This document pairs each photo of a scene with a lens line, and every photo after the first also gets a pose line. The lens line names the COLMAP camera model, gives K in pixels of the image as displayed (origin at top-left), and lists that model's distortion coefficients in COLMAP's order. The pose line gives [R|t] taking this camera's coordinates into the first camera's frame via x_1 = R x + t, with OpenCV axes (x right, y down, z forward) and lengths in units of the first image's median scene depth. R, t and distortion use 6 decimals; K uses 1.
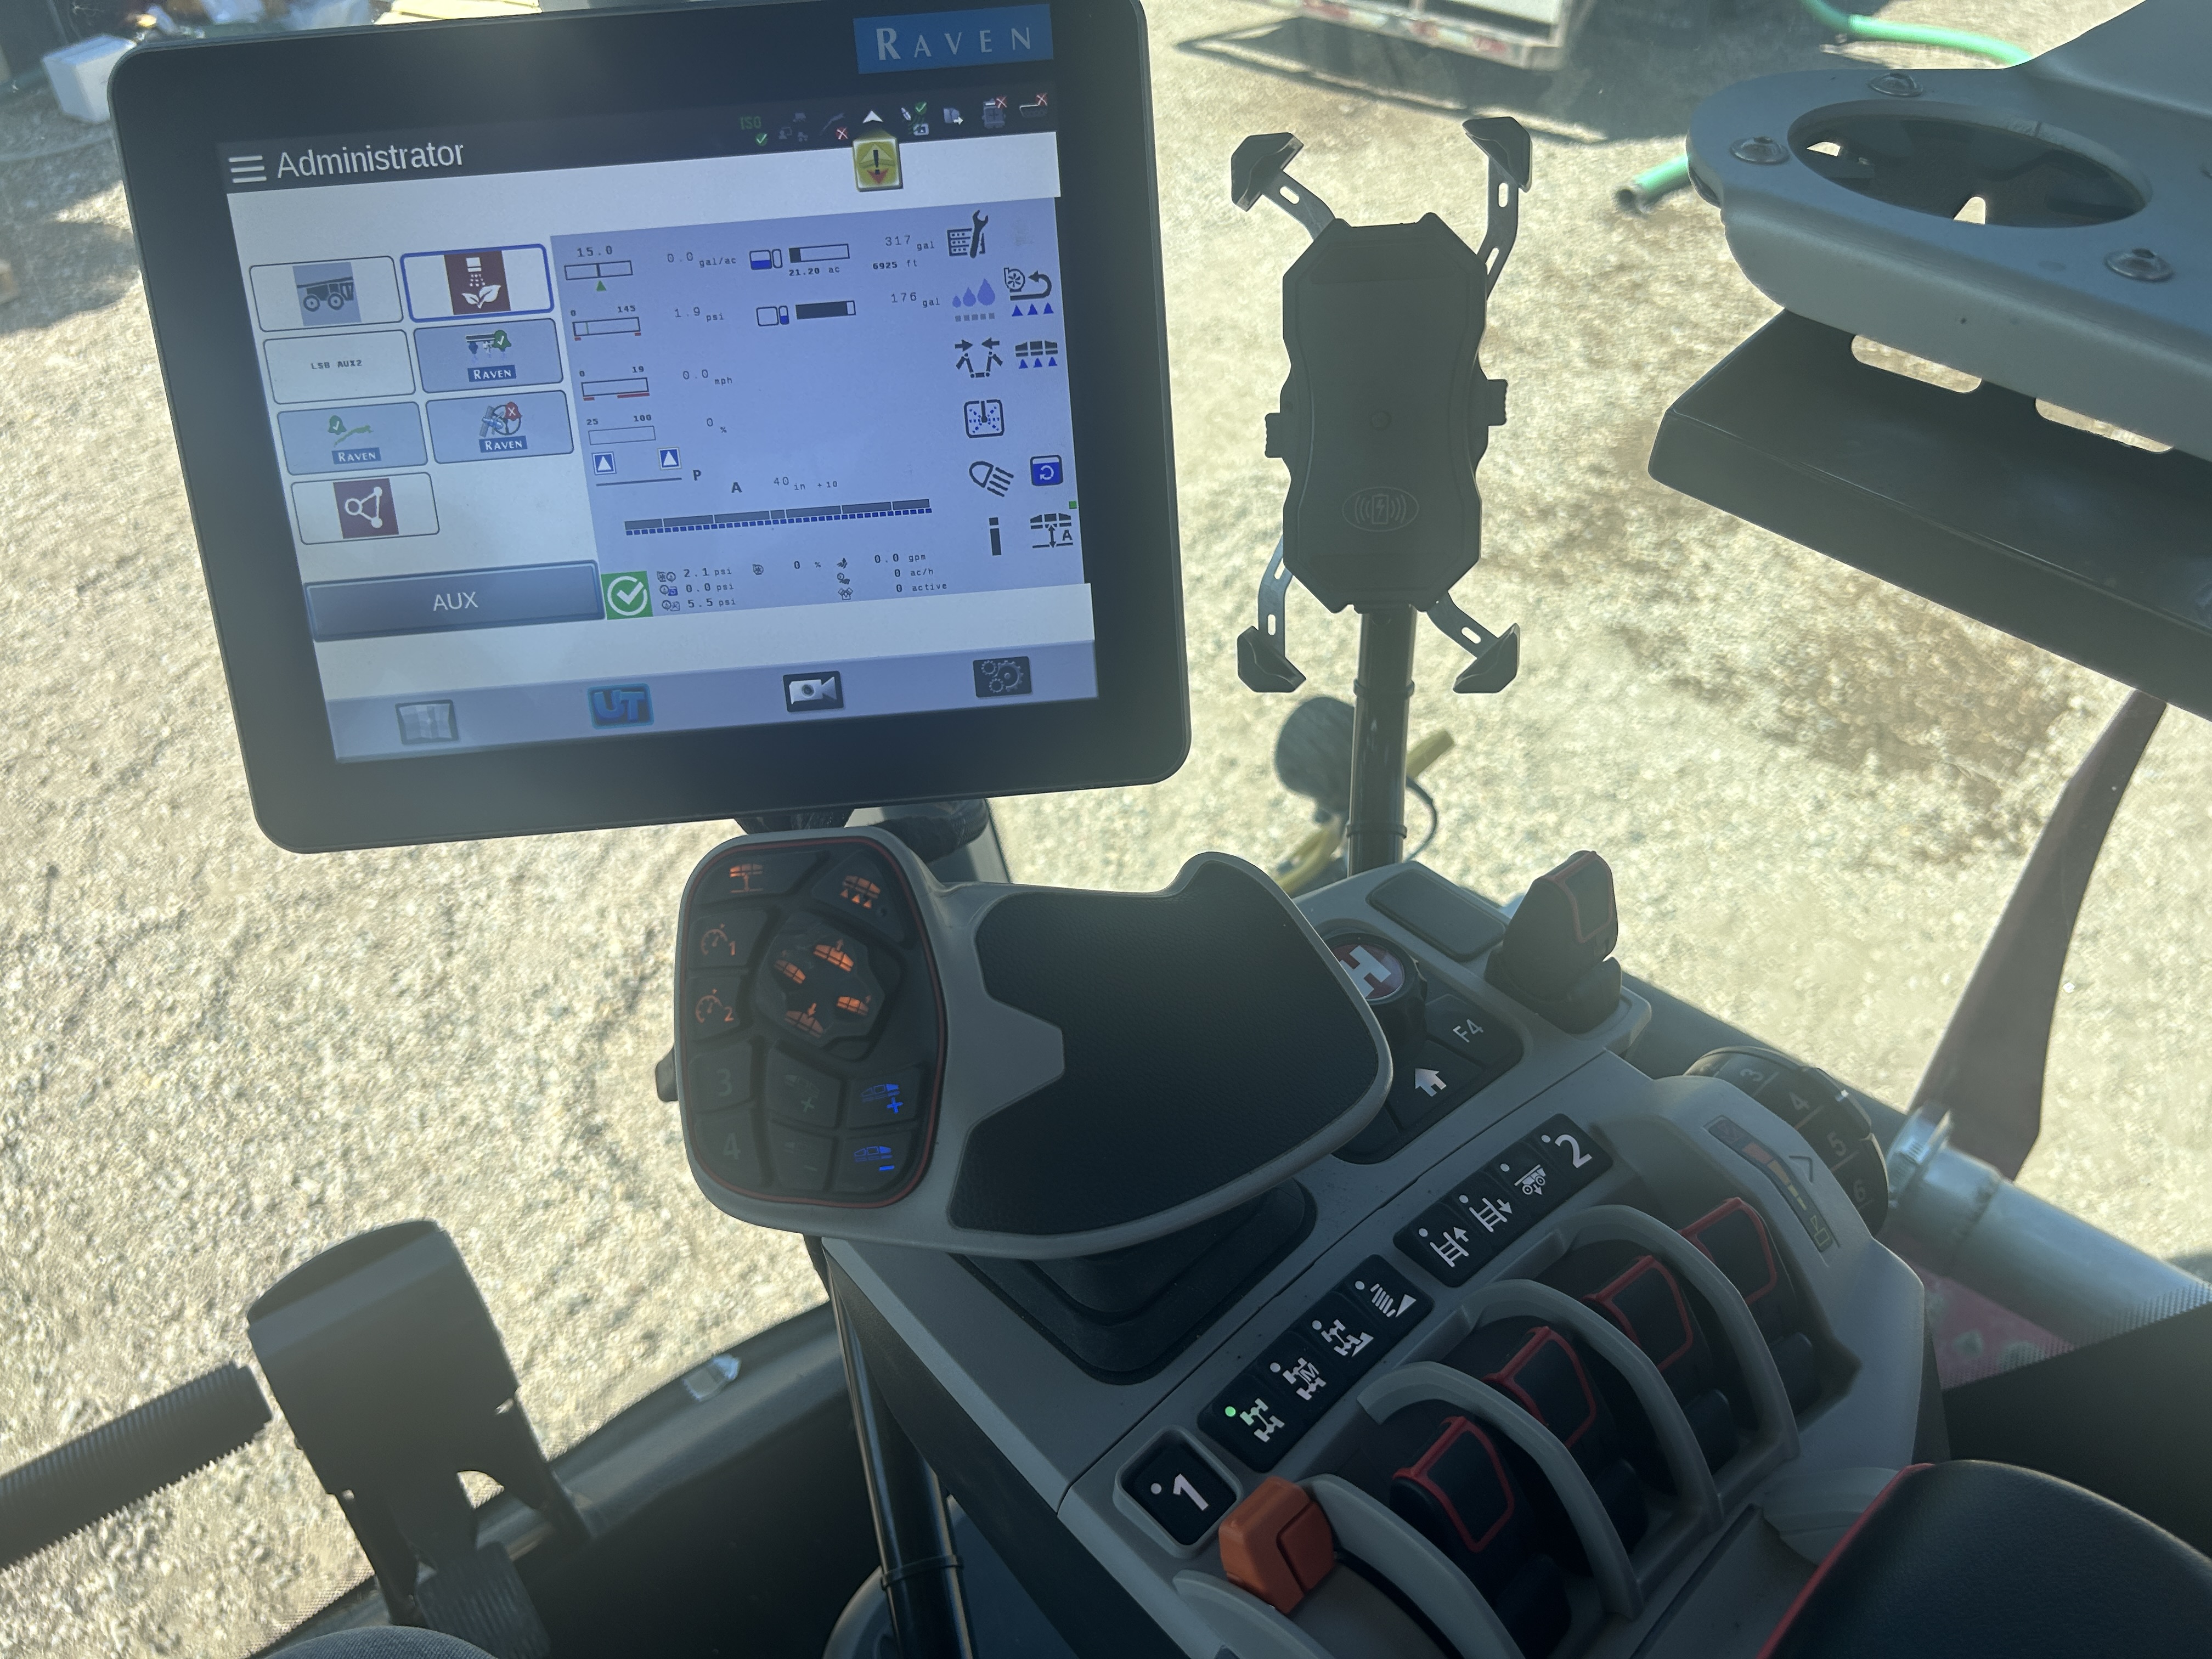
lens RADIAL K [[1679.5, 0, 1084.2], [0, 1679.5, 856.2], [0, 0, 1]] dist [0.044444, -0.067150]
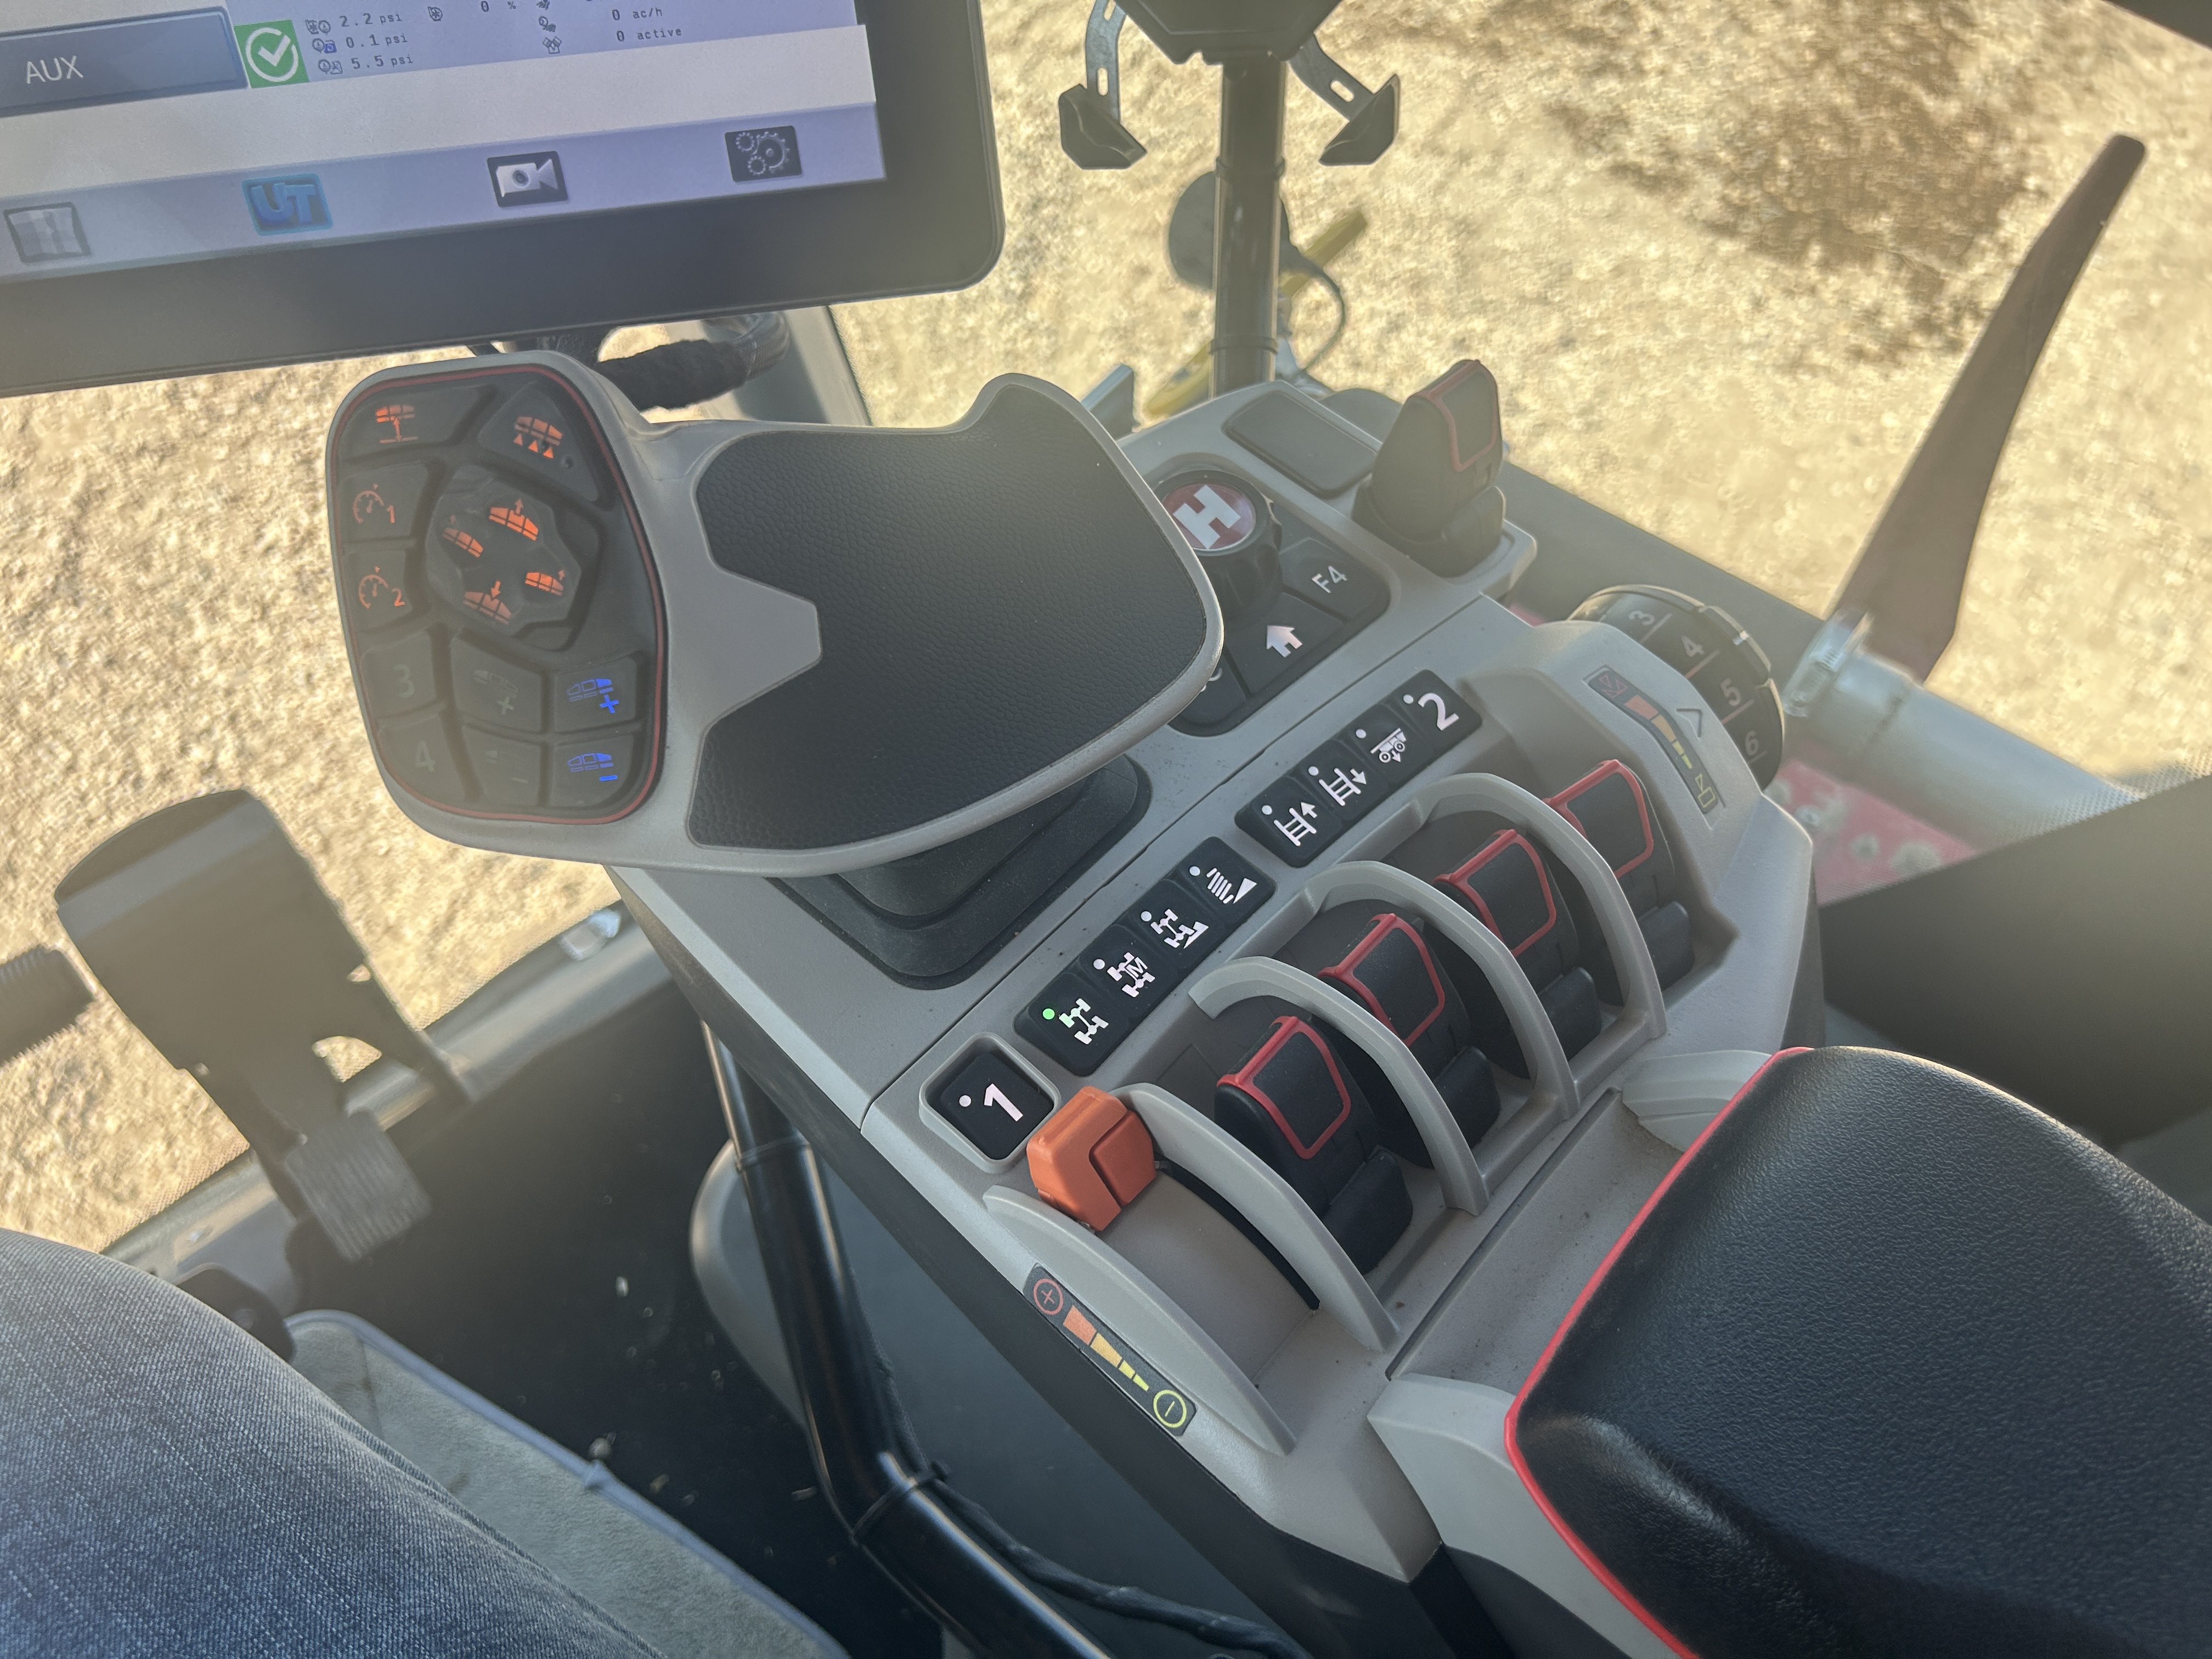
lens RADIAL K [[1679.5, 0, 1091.1], [0, 1679.5, 827.5], [0, 0, 1]] dist [0.044444, -0.067150]
pose [[0.998475, -0.038367, 0.039689, 0.065216], [0.026888, 0.965946, 0.257344, 0.000822], [-0.048211, -0.255885, 0.965504, 0.129539]]
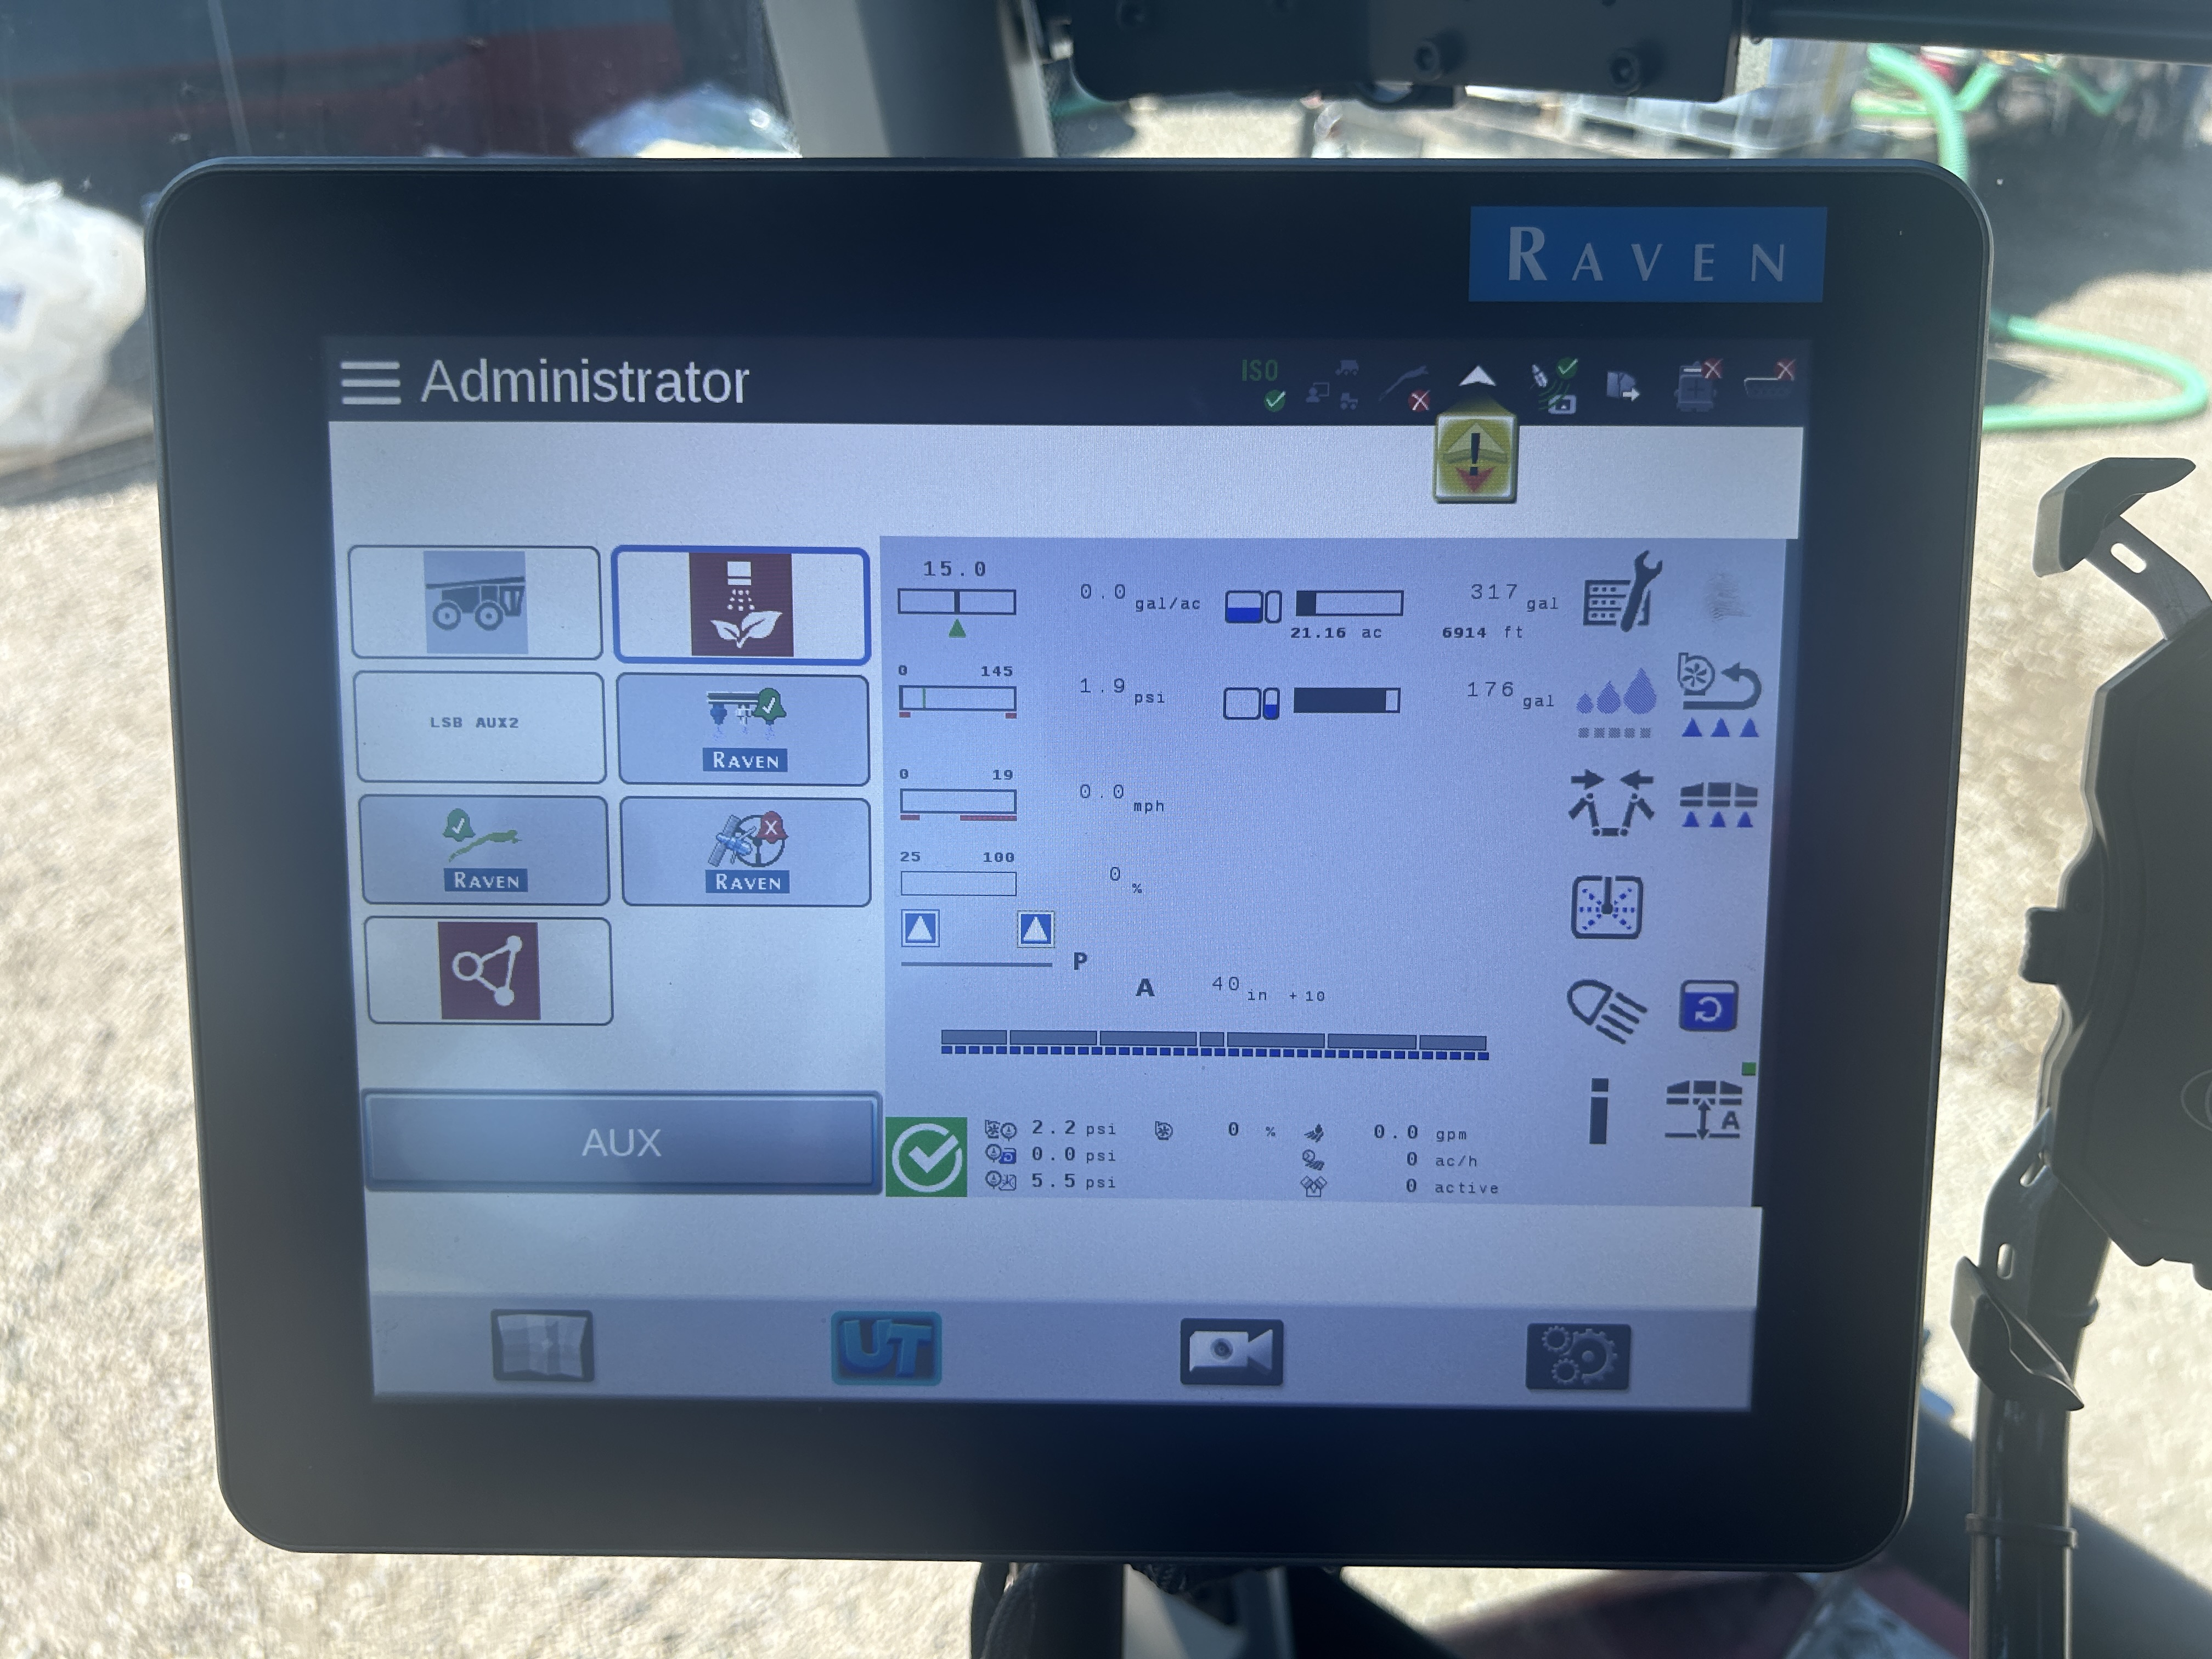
lens RADIAL K [[1679.5, 0, 1084.6], [0, 1679.5, 838.8], [0, 0, 1]] dist [0.044444, -0.067150]
pose [[0.994829, 0.089217, -0.048534, -0.201907], [-0.094827, 0.987066, -0.129265, -0.191942], [0.036374, 0.133198, 0.990422, 0.439026]]
